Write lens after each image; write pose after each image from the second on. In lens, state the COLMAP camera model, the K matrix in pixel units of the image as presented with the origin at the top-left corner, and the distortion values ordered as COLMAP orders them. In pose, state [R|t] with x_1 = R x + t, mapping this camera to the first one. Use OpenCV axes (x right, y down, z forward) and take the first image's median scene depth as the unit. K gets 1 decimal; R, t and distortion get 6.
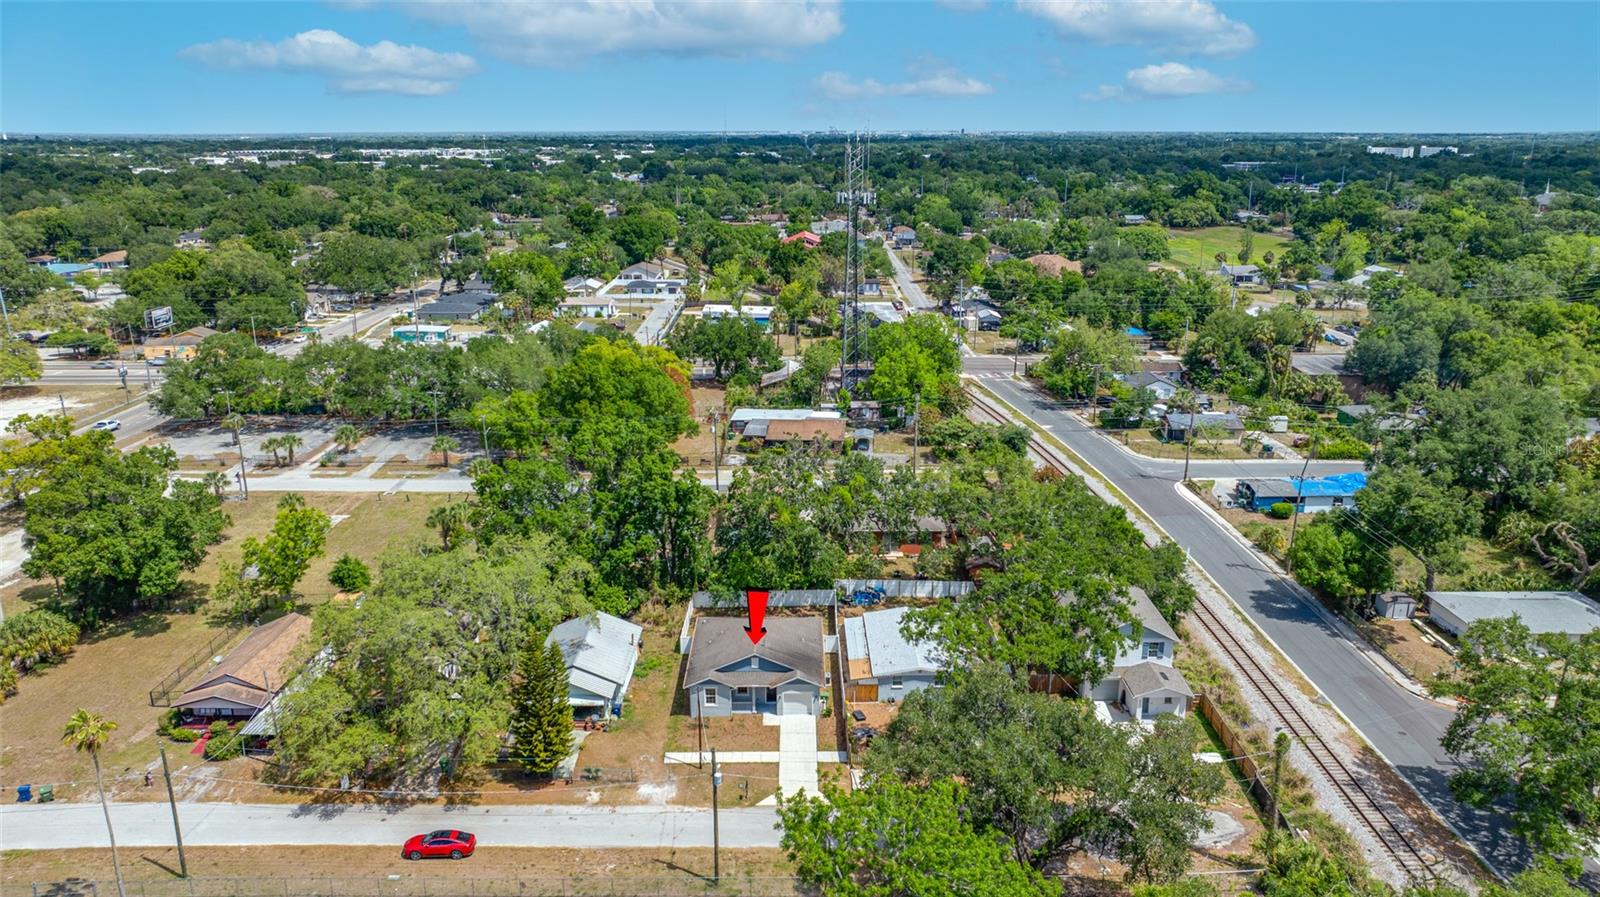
lens RADIAL K [[1107.7, 0, 797.6], [0, 1107.7, 479.3], [0, 0, 1]] dist [-0.028212, -0.002468]
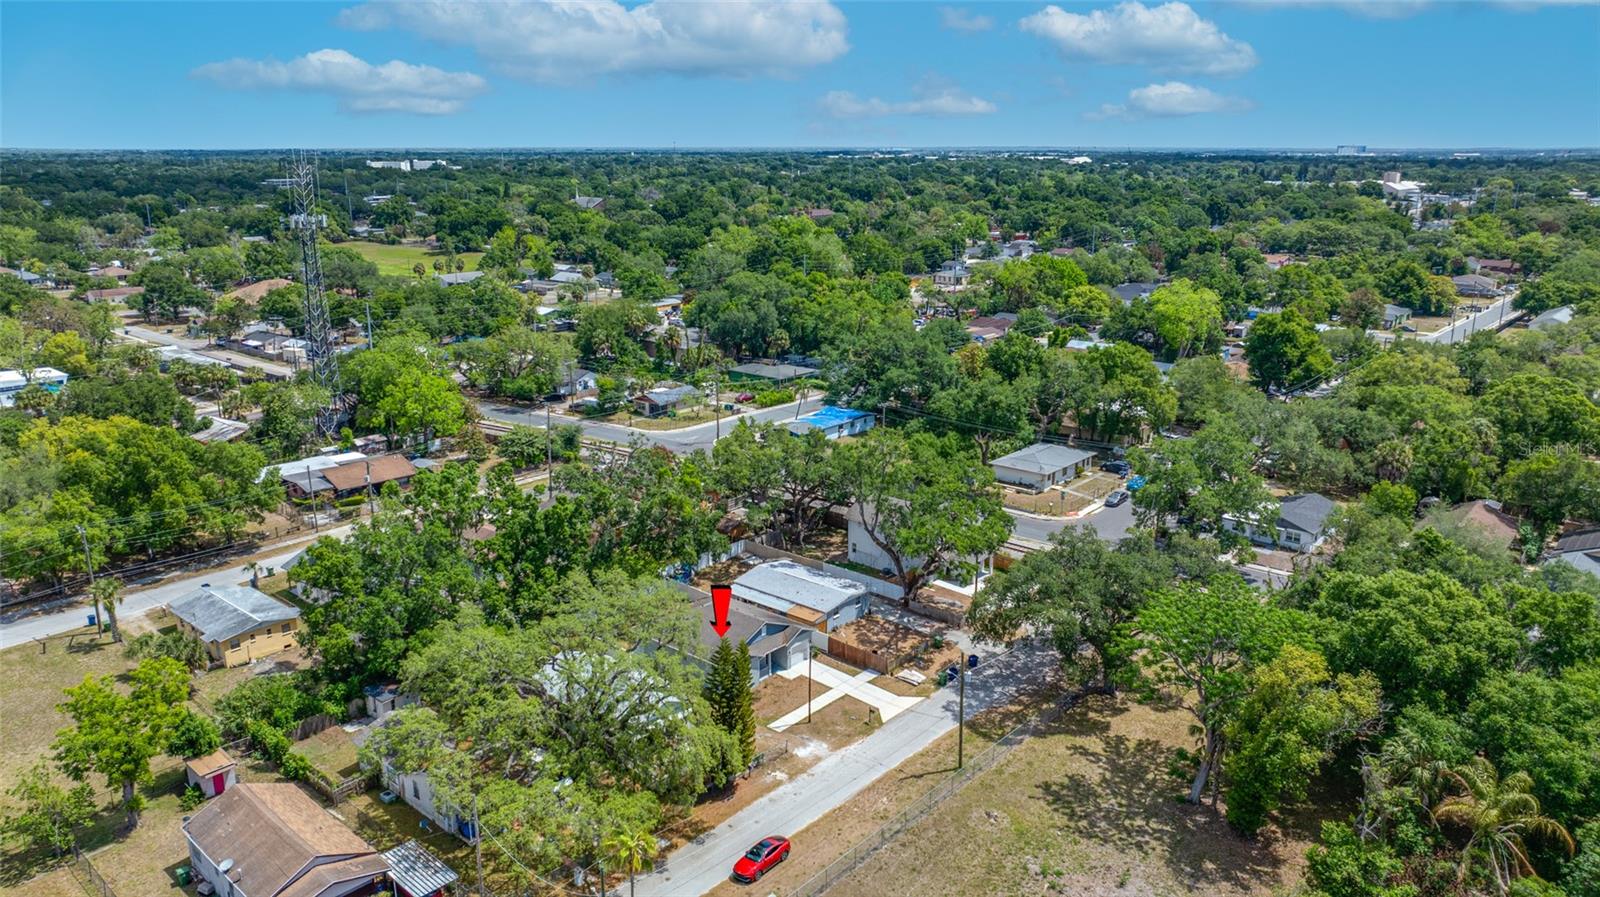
lens RADIAL K [[1107.7, 0, 797.6], [0, 1107.7, 479.3], [0, 0, 1]] dist [-0.028212, -0.002468]
pose [[0.660670, -0.212073, 0.720098, -0.655420], [0.221953, 0.971561, 0.082495, -0.054084], [-0.717114, 0.105326, 0.688951, 0.169388]]
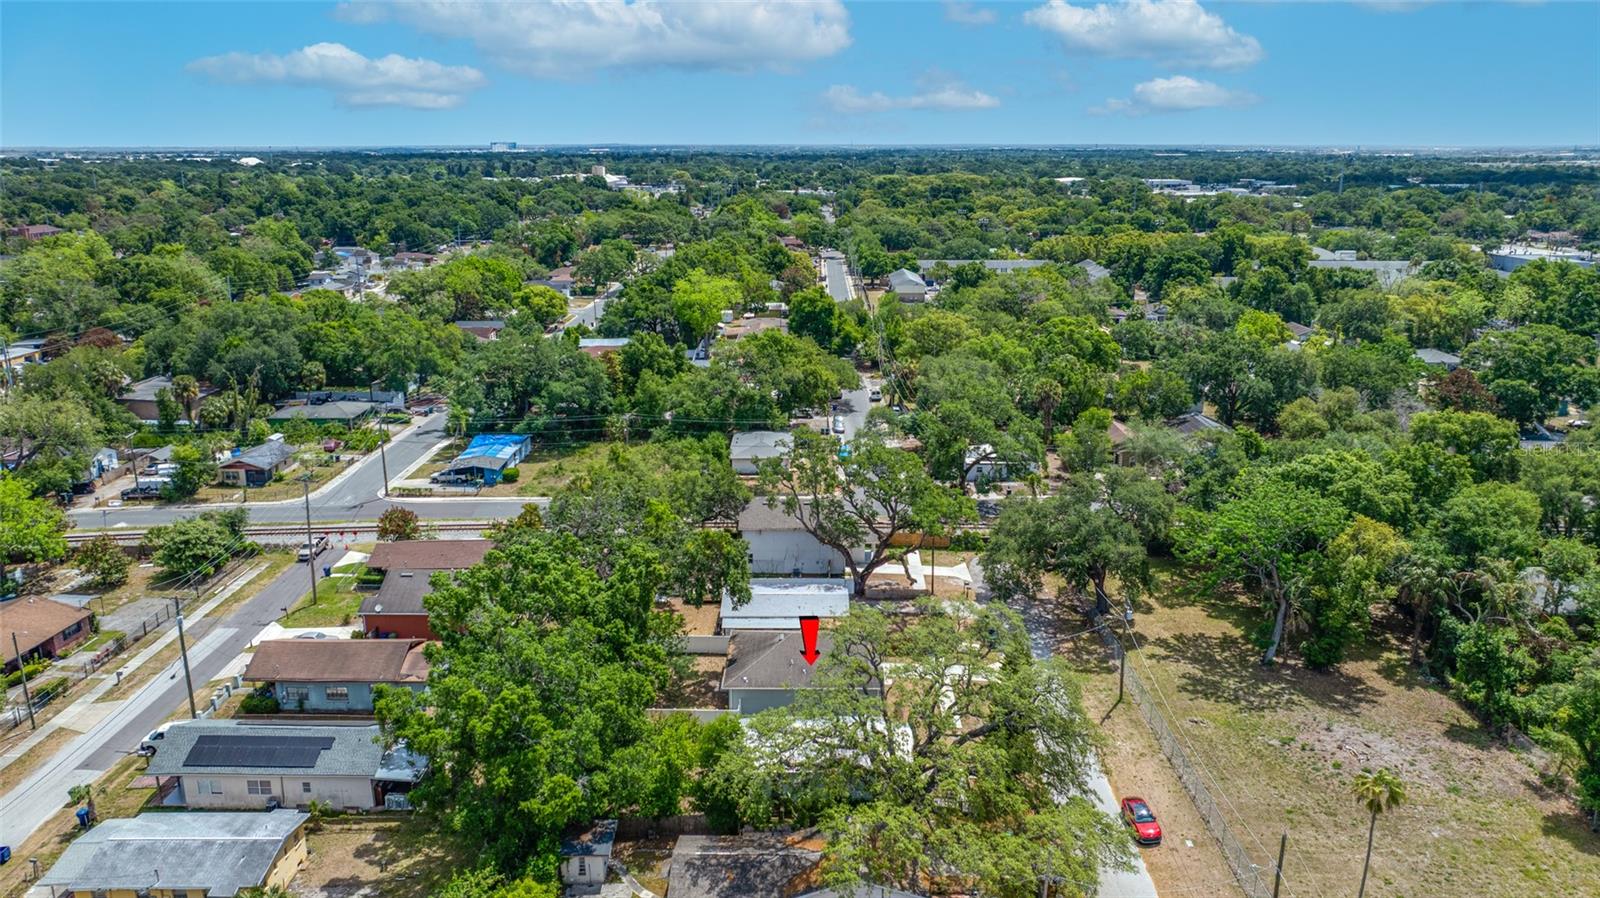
lens RADIAL K [[1159.2, 0, 798.2], [0, 1159.2, 456.3], [0, 0, 1]] dist [-0.020035, -0.004029]
pose [[0.023091, -0.255357, 0.966571, -0.897416], [0.300568, 0.923872, 0.236896, -0.234698], [-0.953481, 0.285050, 0.098085, 0.756191]]
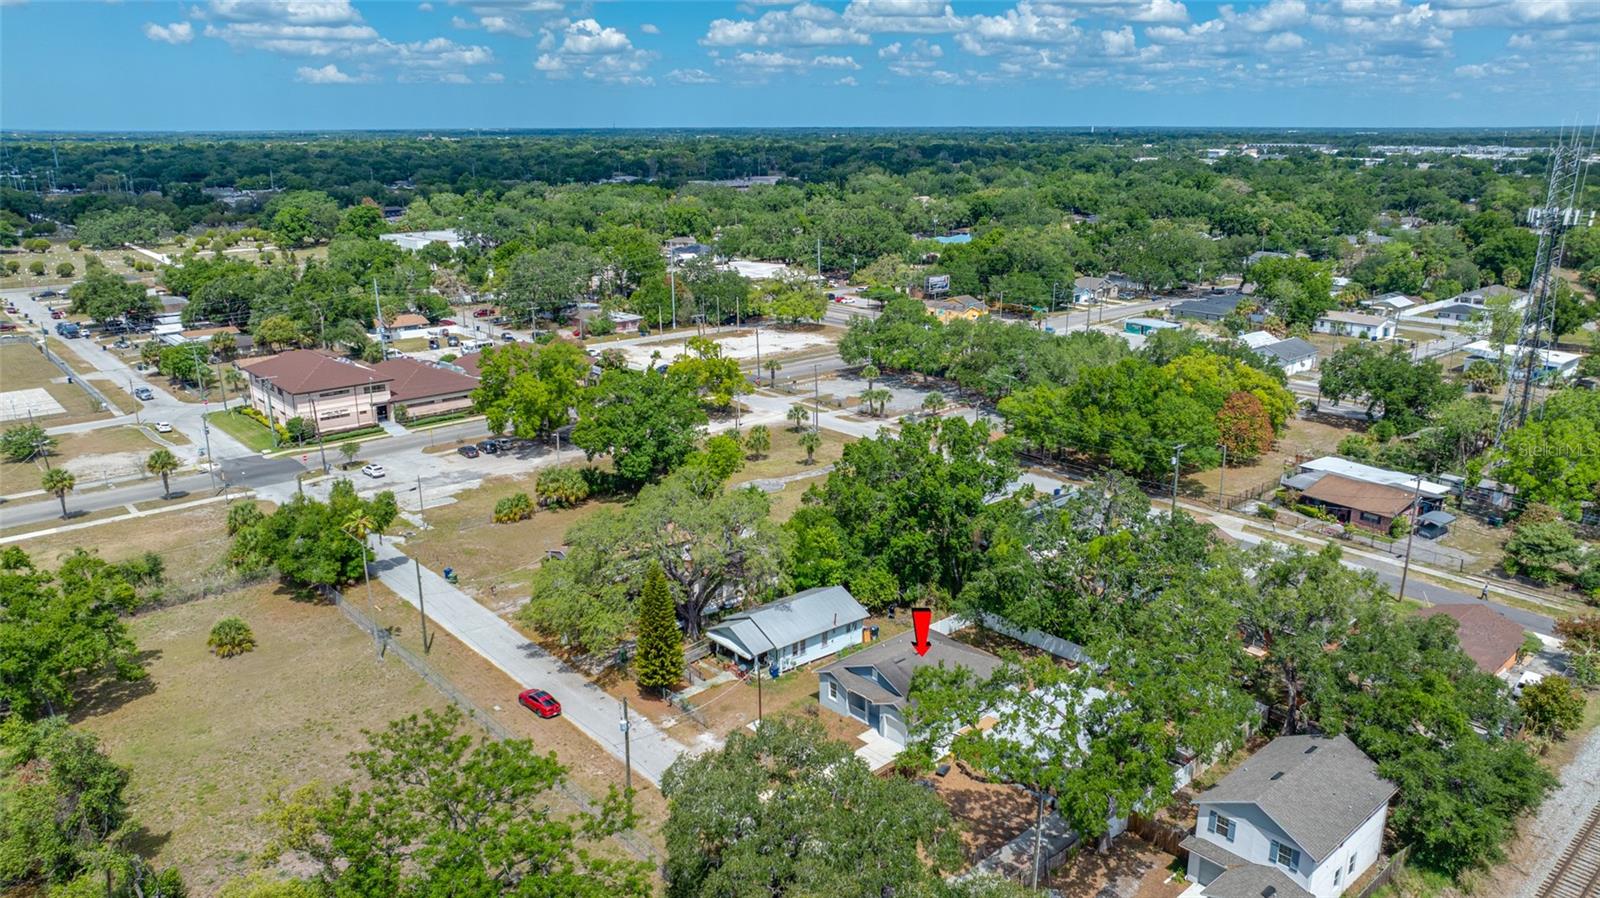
lens RADIAL K [[1107.7, 0, 797.6], [0, 1107.7, 479.8], [0, 0, 1]] dist [-0.028212, -0.002468]
pose [[0.649201, 0.226112, -0.726231, 0.488670], [-0.222618, 0.969467, 0.102839, -0.070446], [0.727310, 0.094909, 0.679715, 0.233436]]
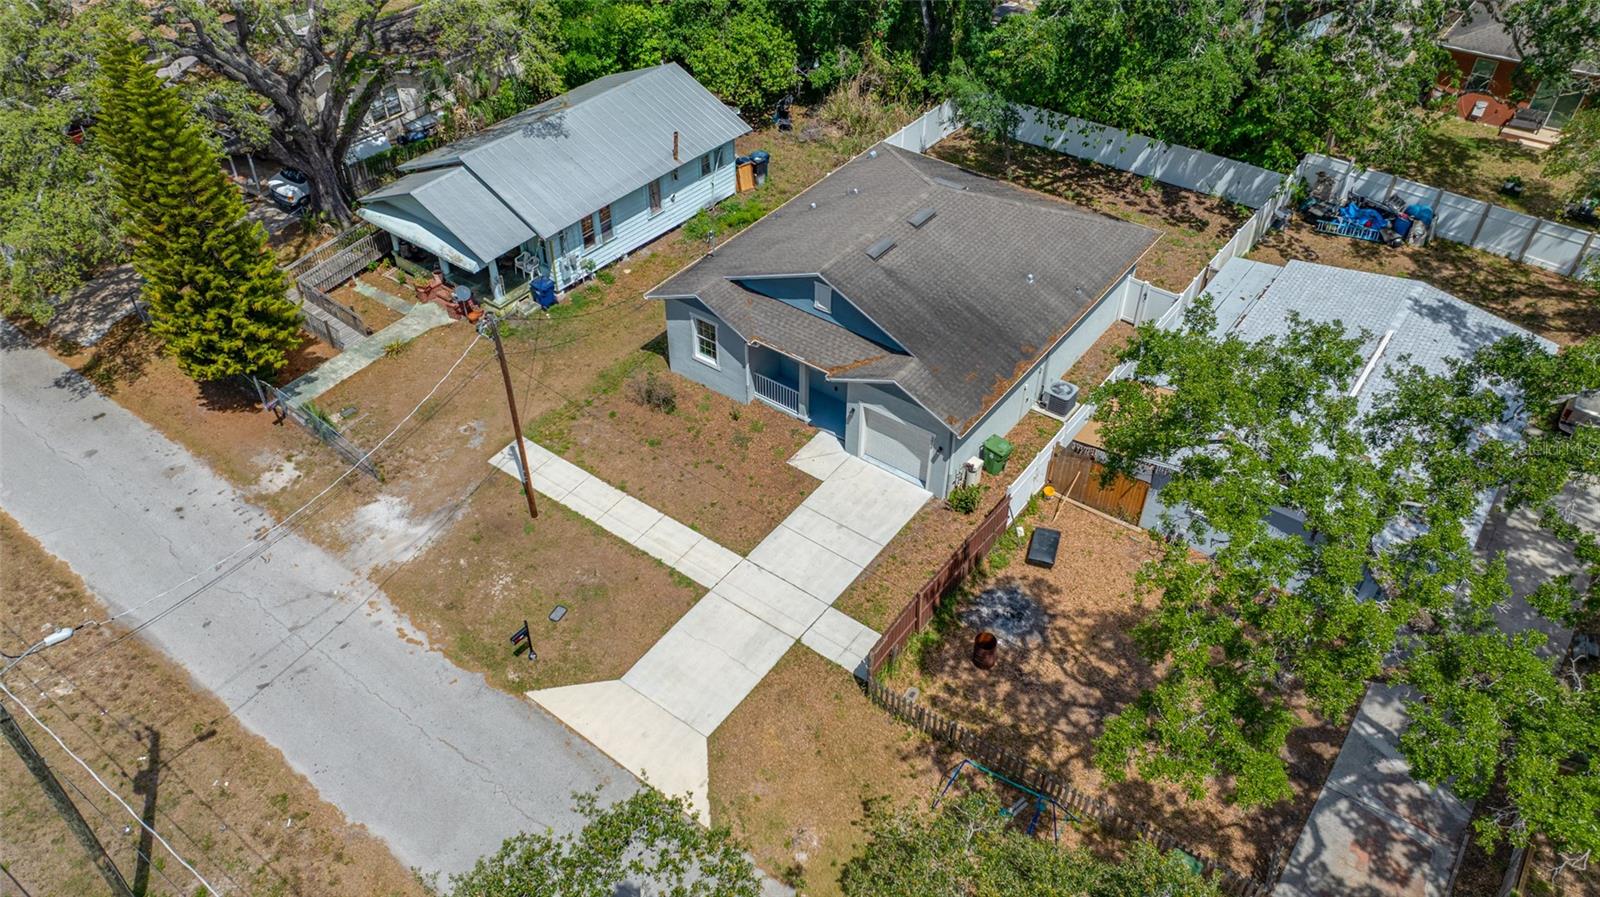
lens RADIAL K [[1159.2, 0, 798.2], [0, 1159.2, 455.8], [0, 0, 1]] dist [-0.020035, -0.004029]
pose [[0.794560, 0.397461, -0.459020, 0.123812], [-0.181538, 0.876905, 0.445063, 0.038717], [0.579412, -0.270300, 0.768908, 0.584232]]
